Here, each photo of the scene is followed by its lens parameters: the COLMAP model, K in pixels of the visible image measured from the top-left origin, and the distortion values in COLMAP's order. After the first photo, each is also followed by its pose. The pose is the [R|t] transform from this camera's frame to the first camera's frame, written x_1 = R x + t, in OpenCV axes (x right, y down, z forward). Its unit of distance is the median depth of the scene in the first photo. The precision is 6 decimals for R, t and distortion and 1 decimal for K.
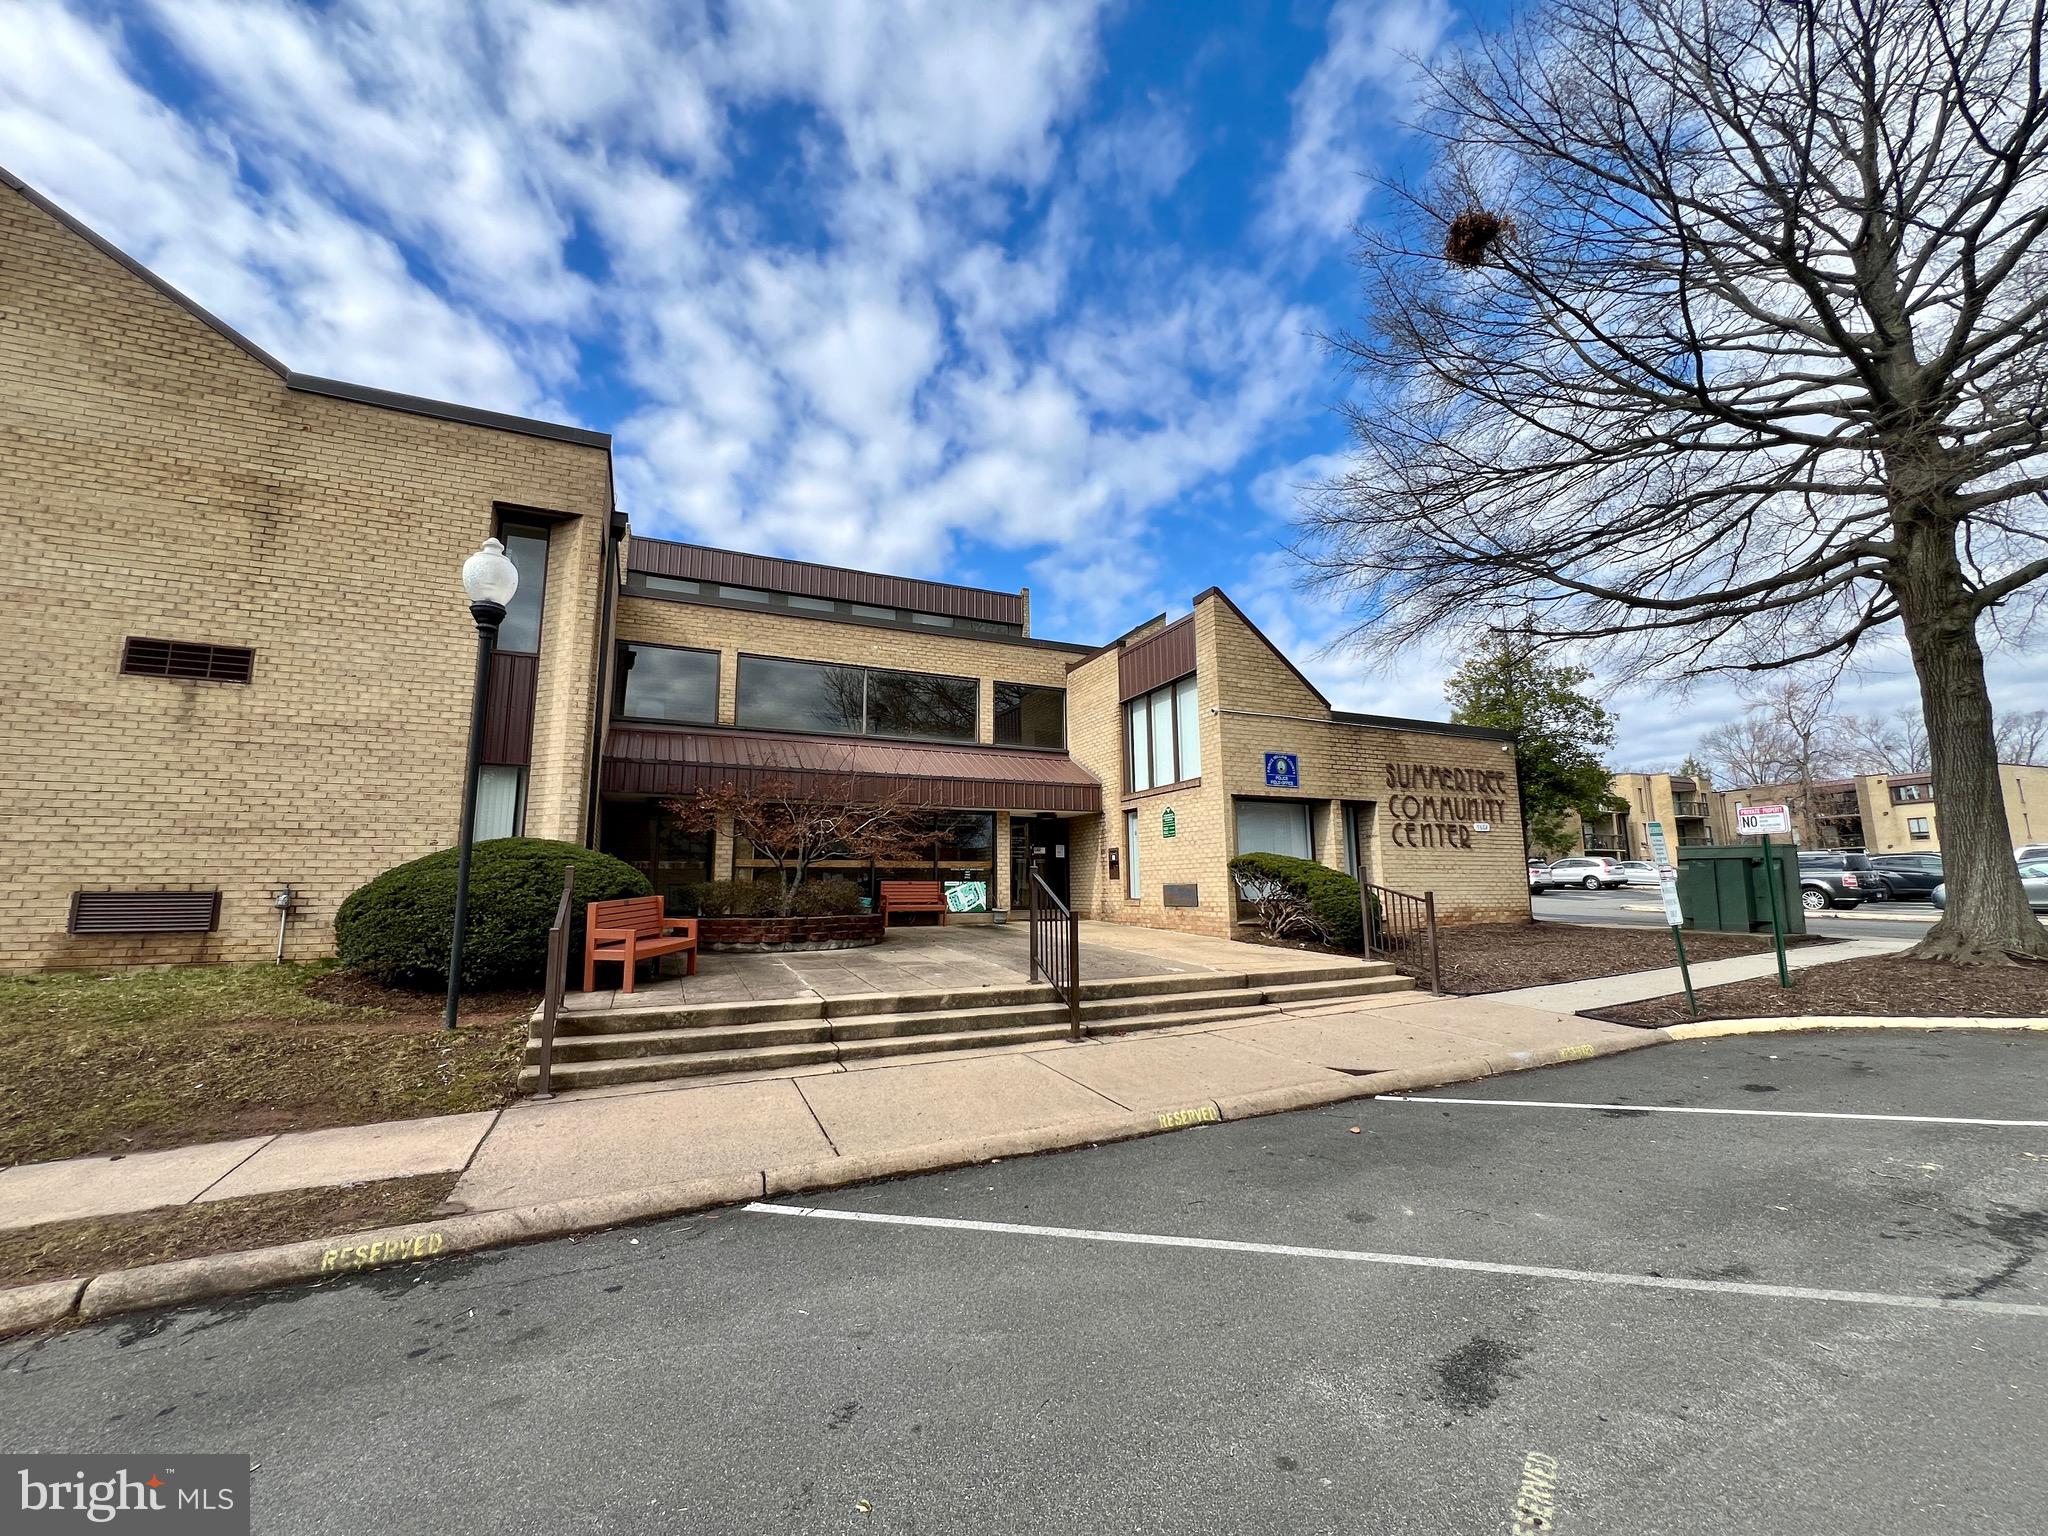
lens RADIAL K [[736.5, 0, 1024.0], [0, 736.5, 768.0], [0, 0, 1]] dist [-0.068222, 0.015560]
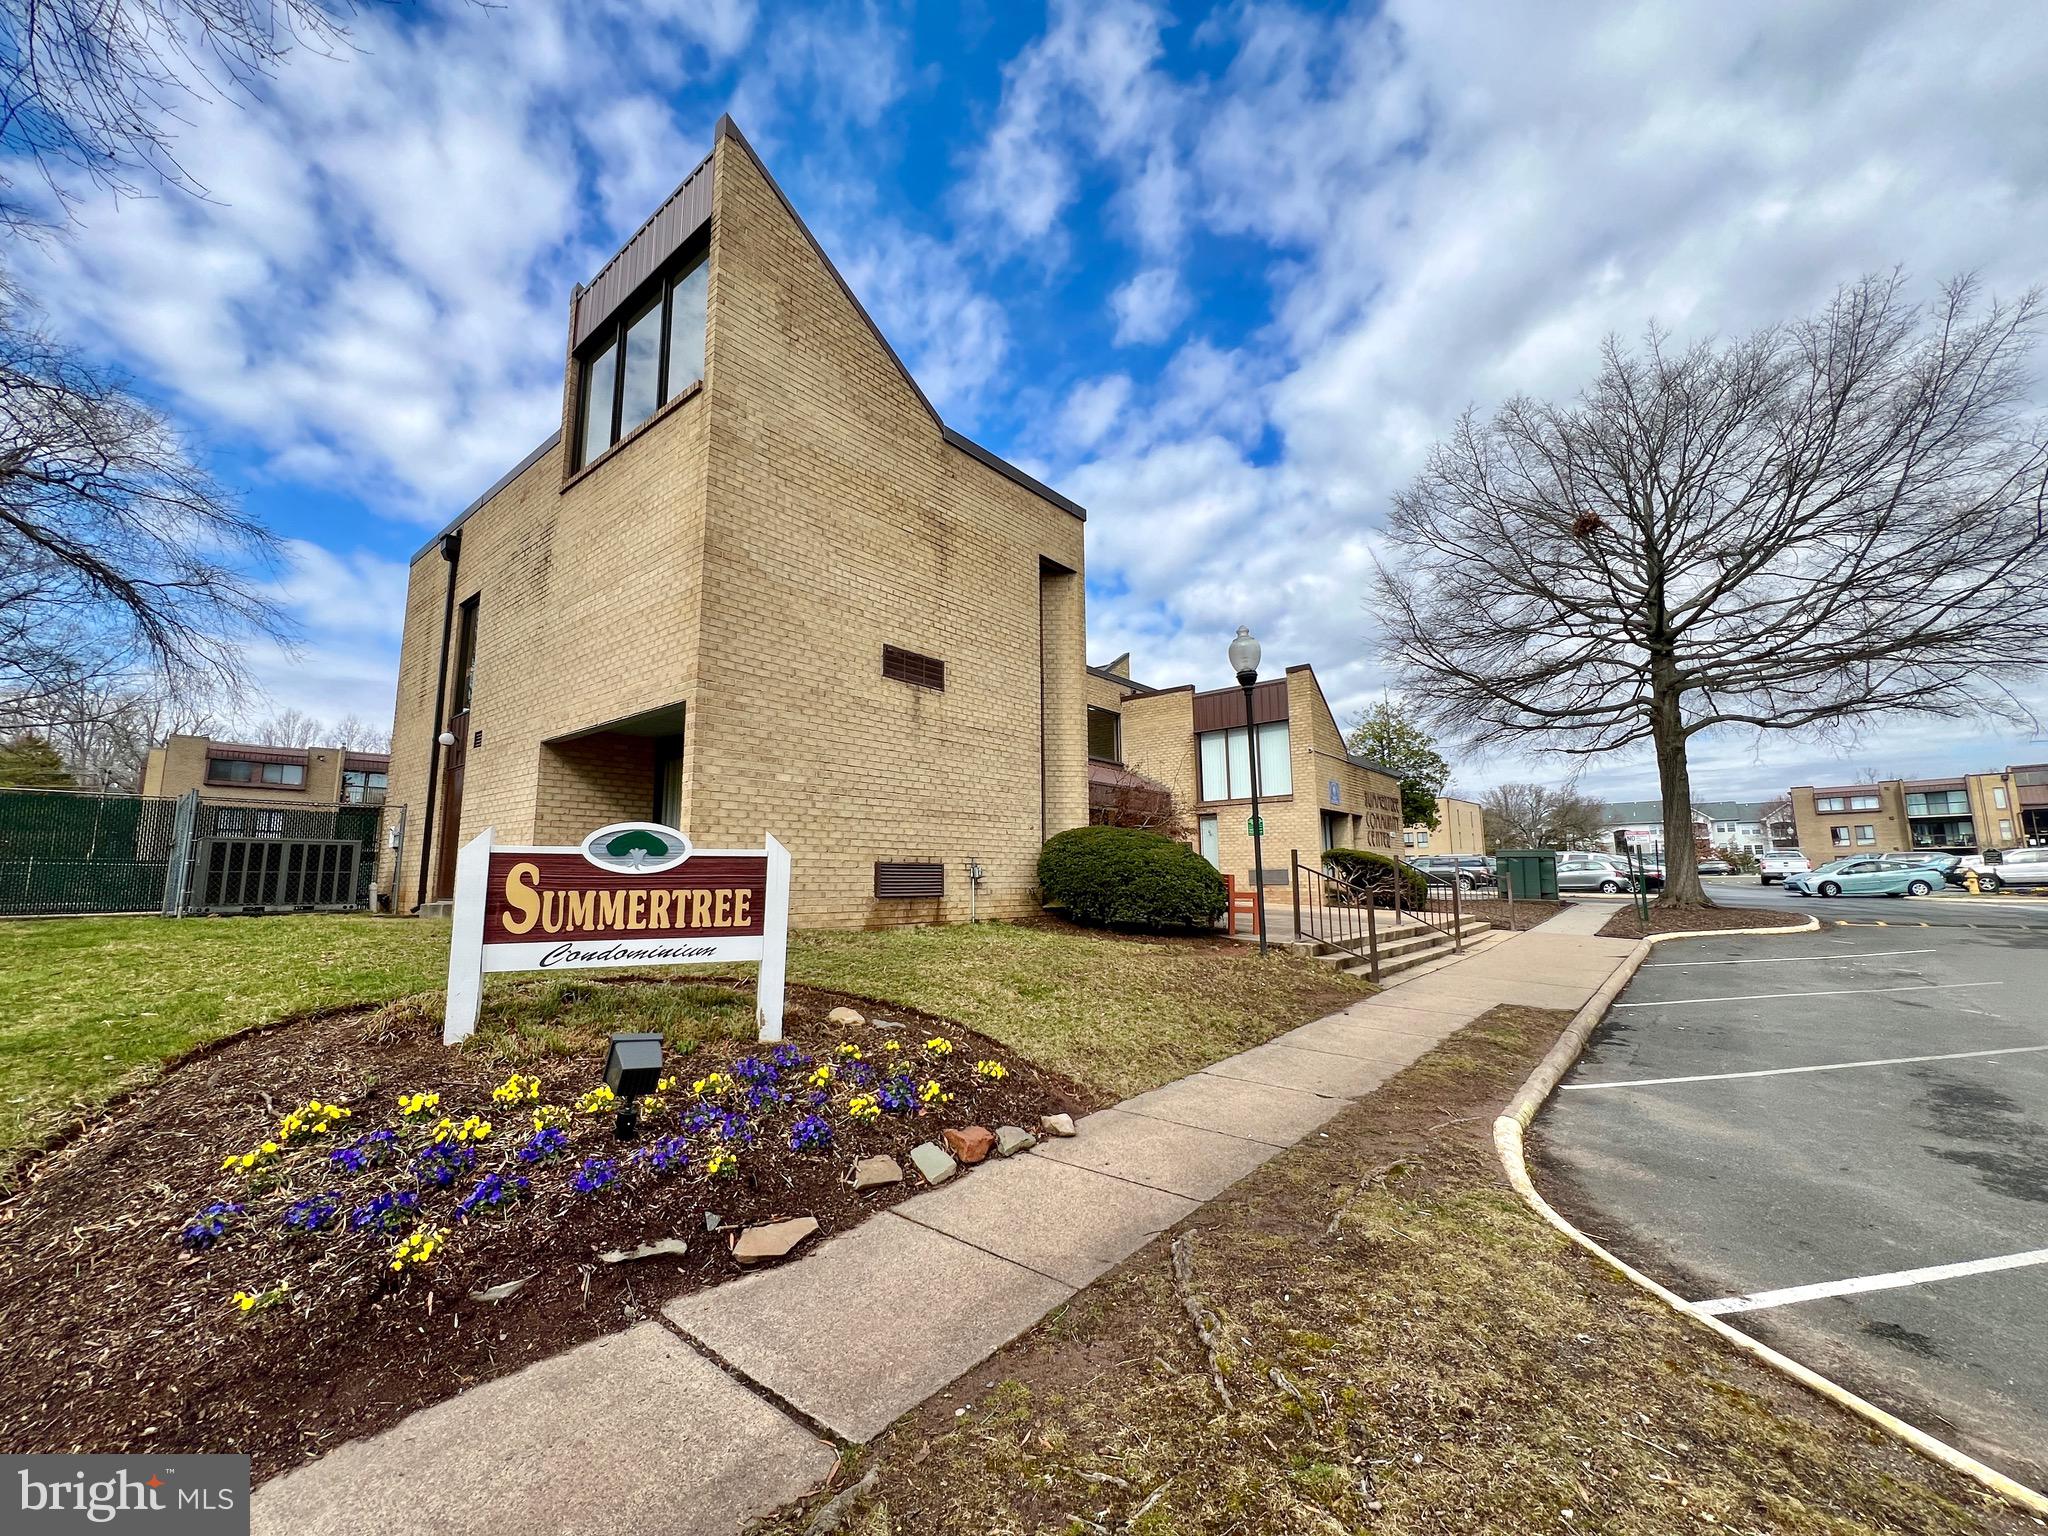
lens RADIAL K [[813.8, 0, 1025.4], [0, 813.8, 759.1], [0, 0, 1]] dist [0.007511, -0.008837]
pose [[0.888718, 0.061392, 0.454325, -0.937612], [-0.055990, 0.998110, -0.025348, 0.013531], [-0.455022, -0.002911, 0.890475, -0.186302]]
